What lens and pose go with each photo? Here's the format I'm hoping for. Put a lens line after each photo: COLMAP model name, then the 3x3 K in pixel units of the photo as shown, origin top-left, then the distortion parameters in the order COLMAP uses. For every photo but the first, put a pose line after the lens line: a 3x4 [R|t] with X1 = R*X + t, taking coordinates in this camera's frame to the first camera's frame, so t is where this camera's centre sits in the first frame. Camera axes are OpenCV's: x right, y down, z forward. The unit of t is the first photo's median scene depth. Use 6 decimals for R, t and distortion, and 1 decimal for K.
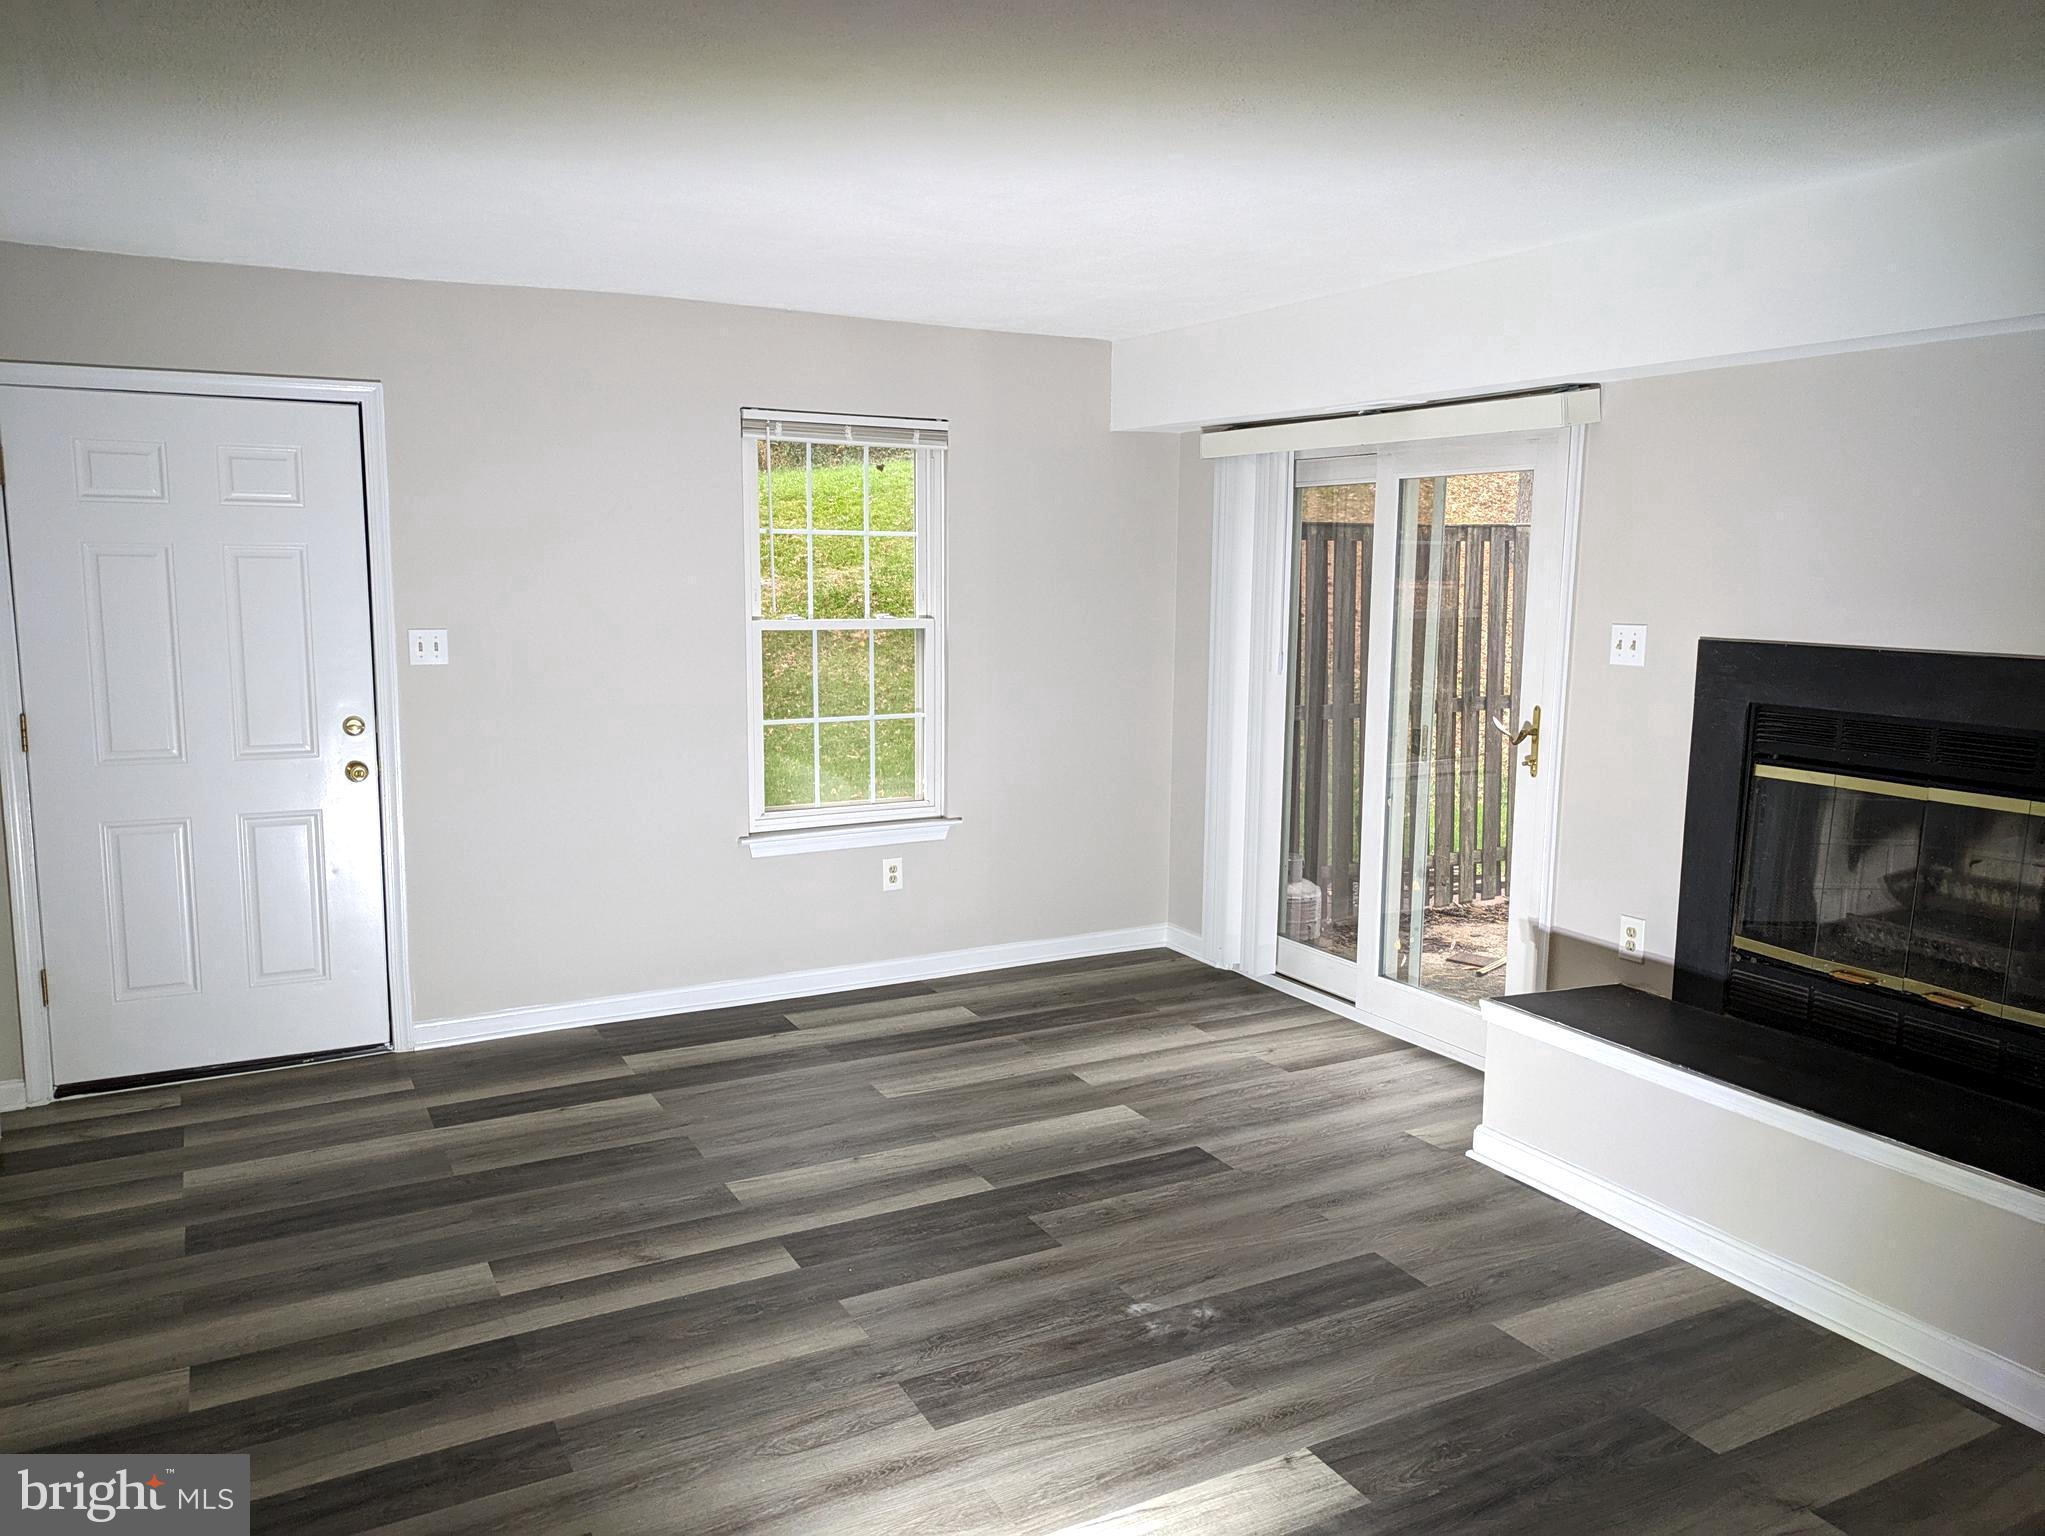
lens RADIAL K [[1507.0, 0, 1022.5], [0, 1507.0, 768.0], [0, 0, 1]] dist [0.067174, -0.063463]
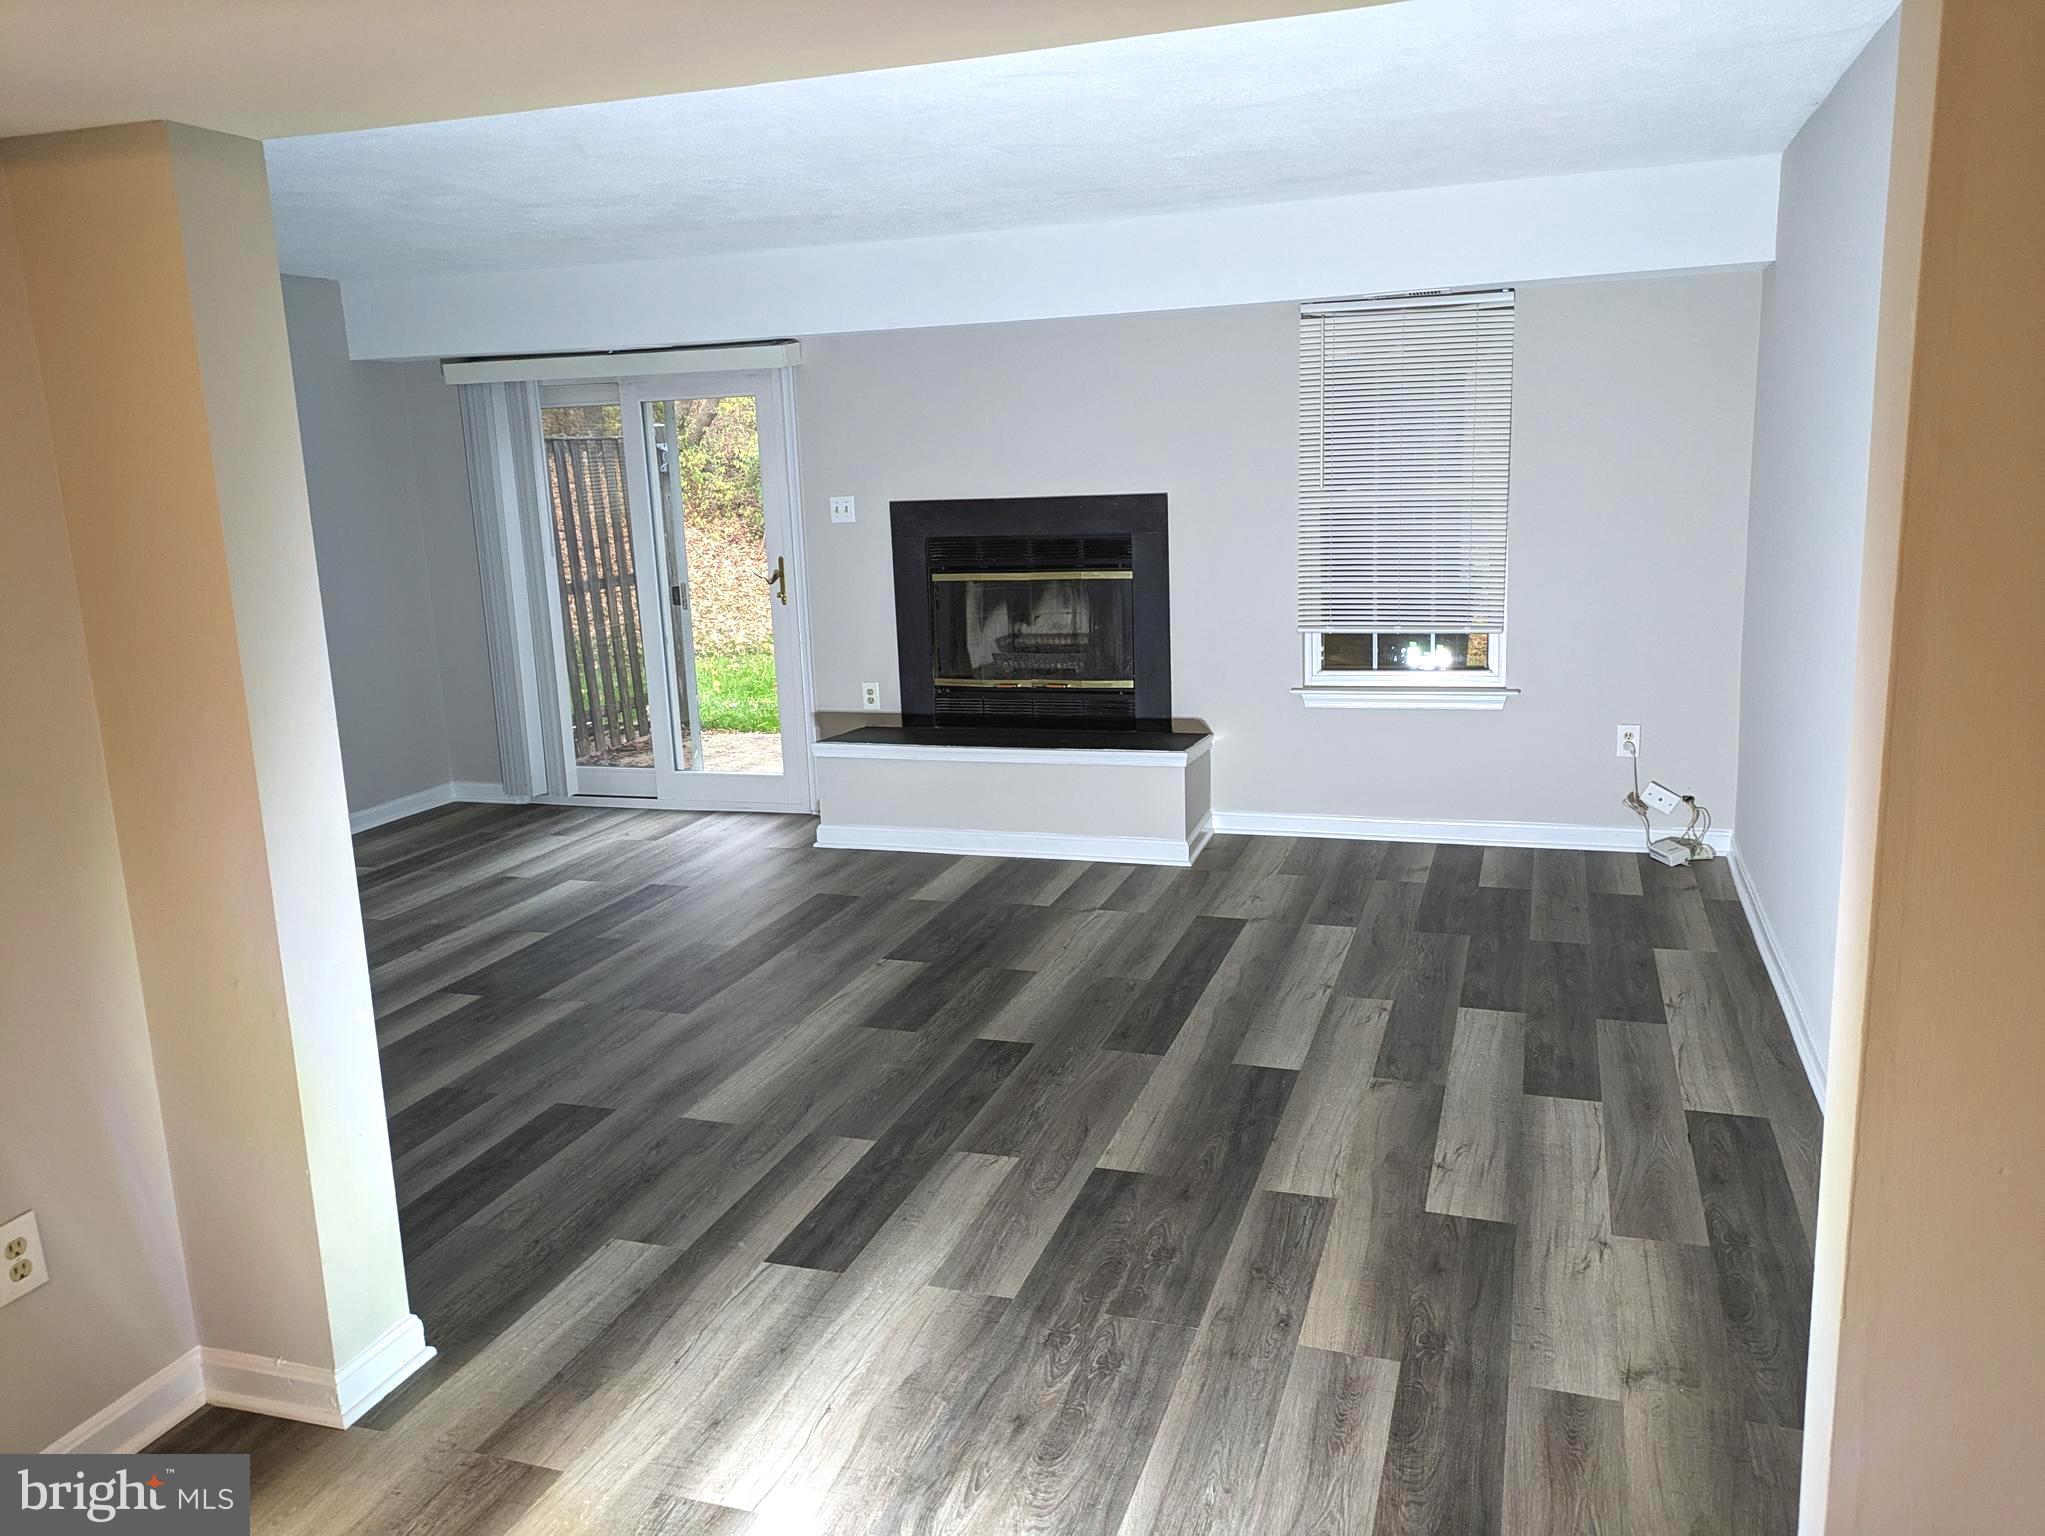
lens RADIAL K [[1507.0, 0, 1022.5], [0, 1507.0, 768.0], [0, 0, 1]] dist [0.067174, -0.063463]
pose [[0.731798, -0.173866, 0.658970, -0.543112], [0.139121, 0.984661, 0.105301, 0.043694], [-0.667171, 0.014618, 0.744761, -0.280565]]
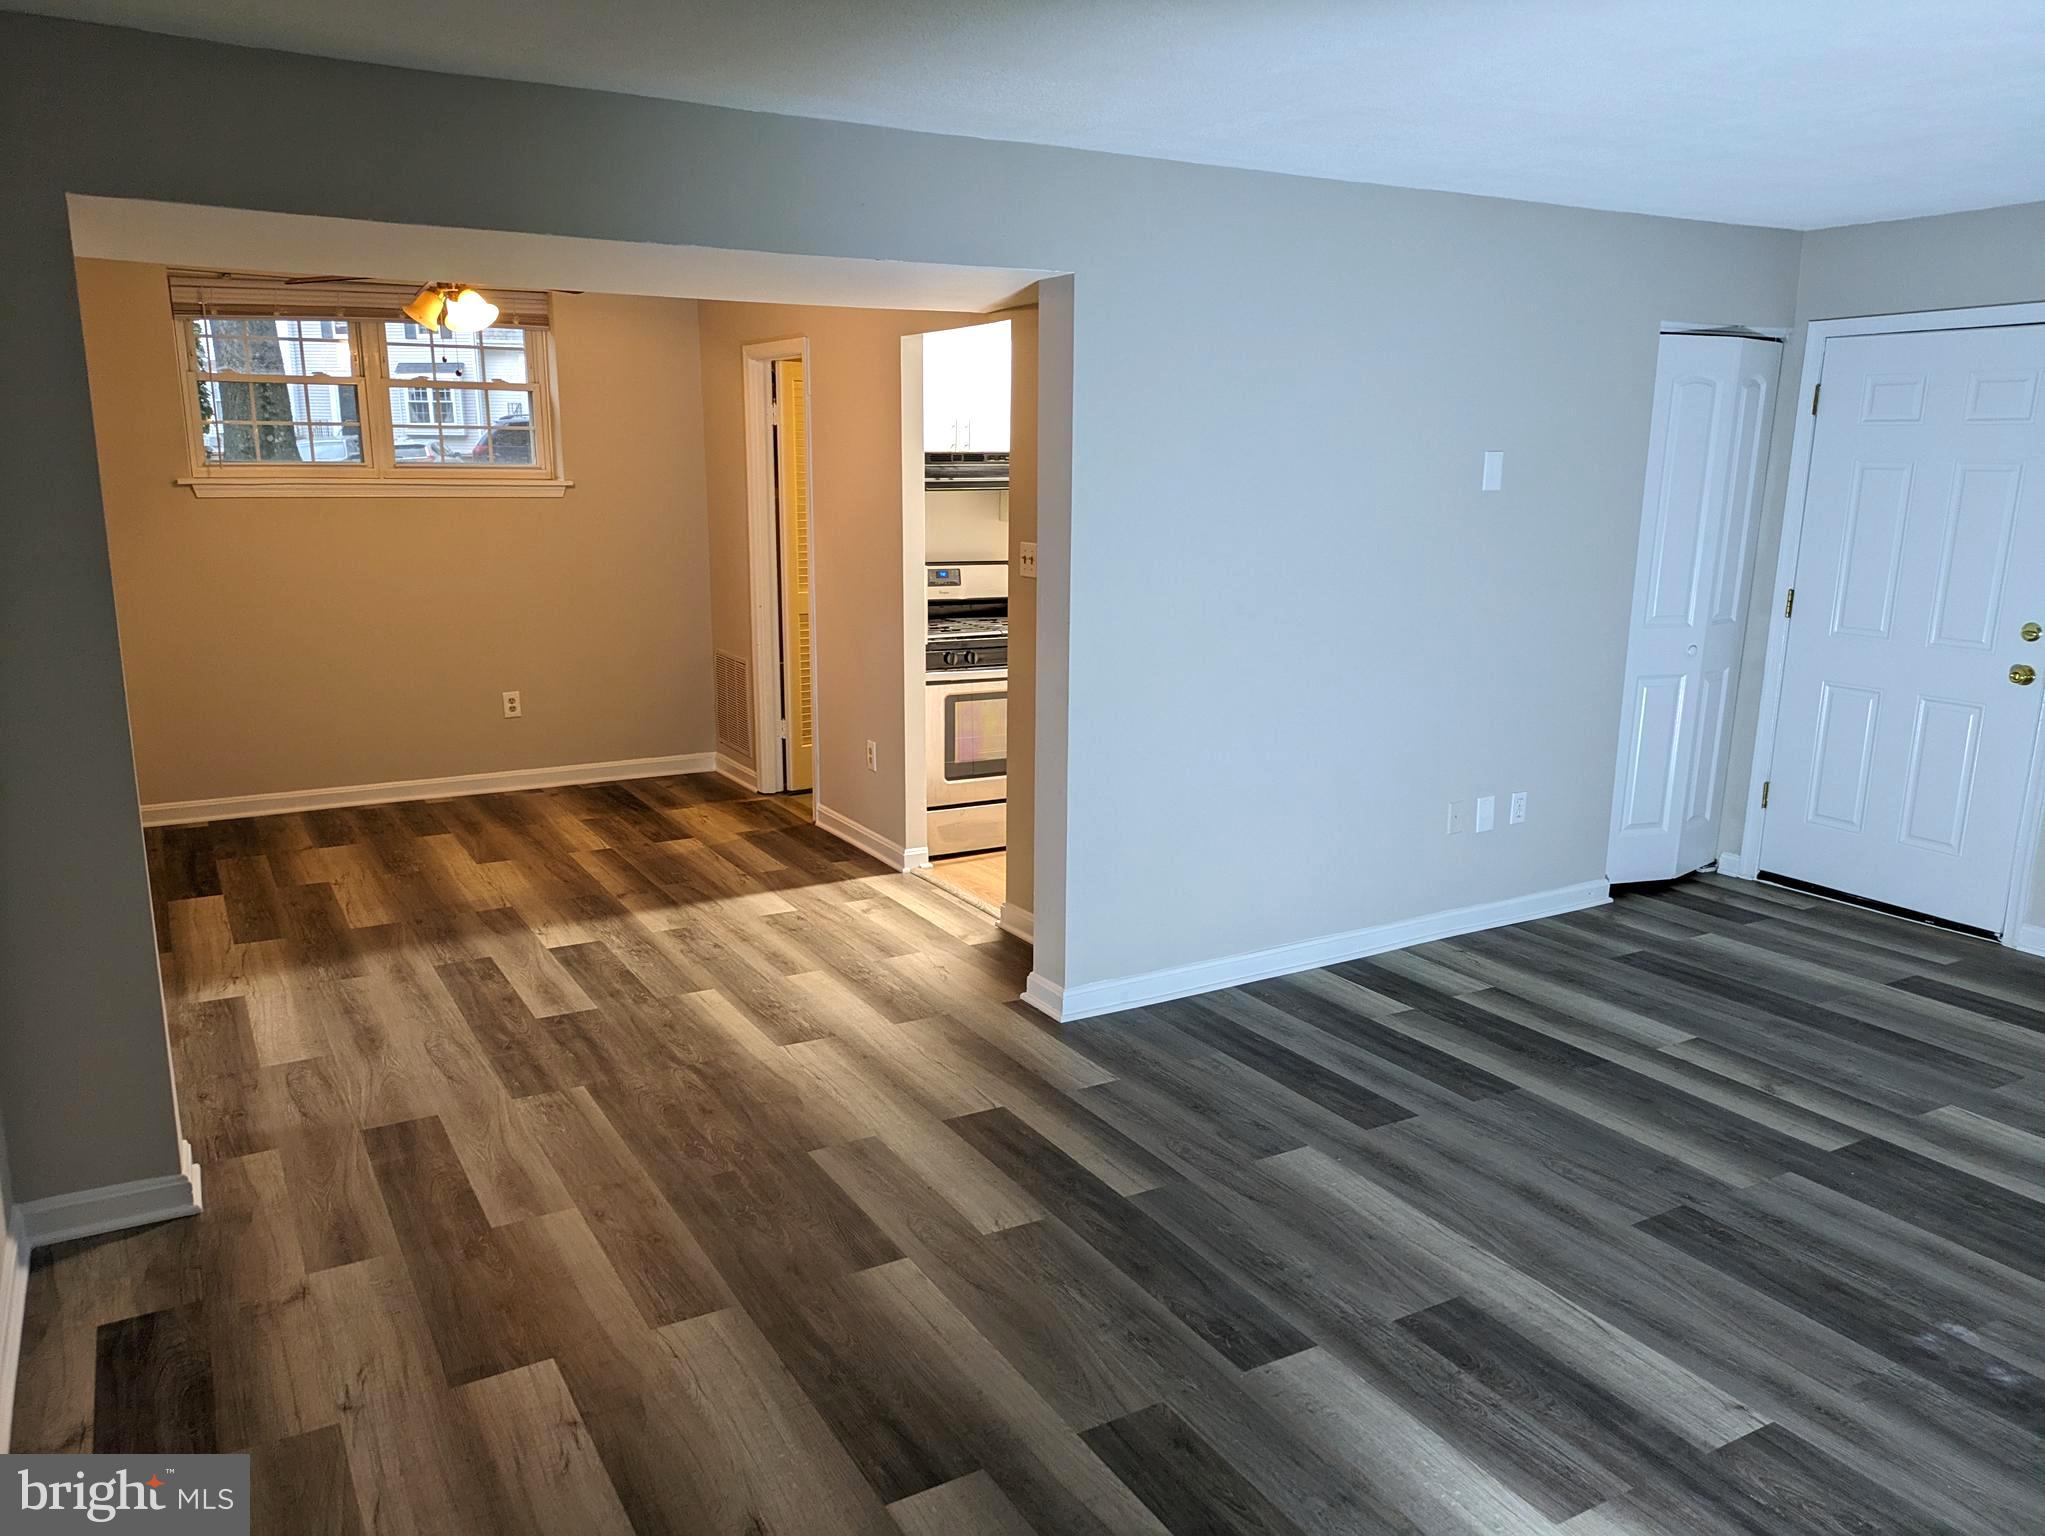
lens RADIAL K [[1507.0, 0, 1022.5], [0, 1507.0, 768.0], [0, 0, 1]] dist [0.067174, -0.063463]
pose [[0.036609, 0.197849, -0.979549, 0.685782], [-0.147047, 0.970603, 0.190546, -0.042040], [0.988452, 0.137064, 0.064626, 0.281536]]
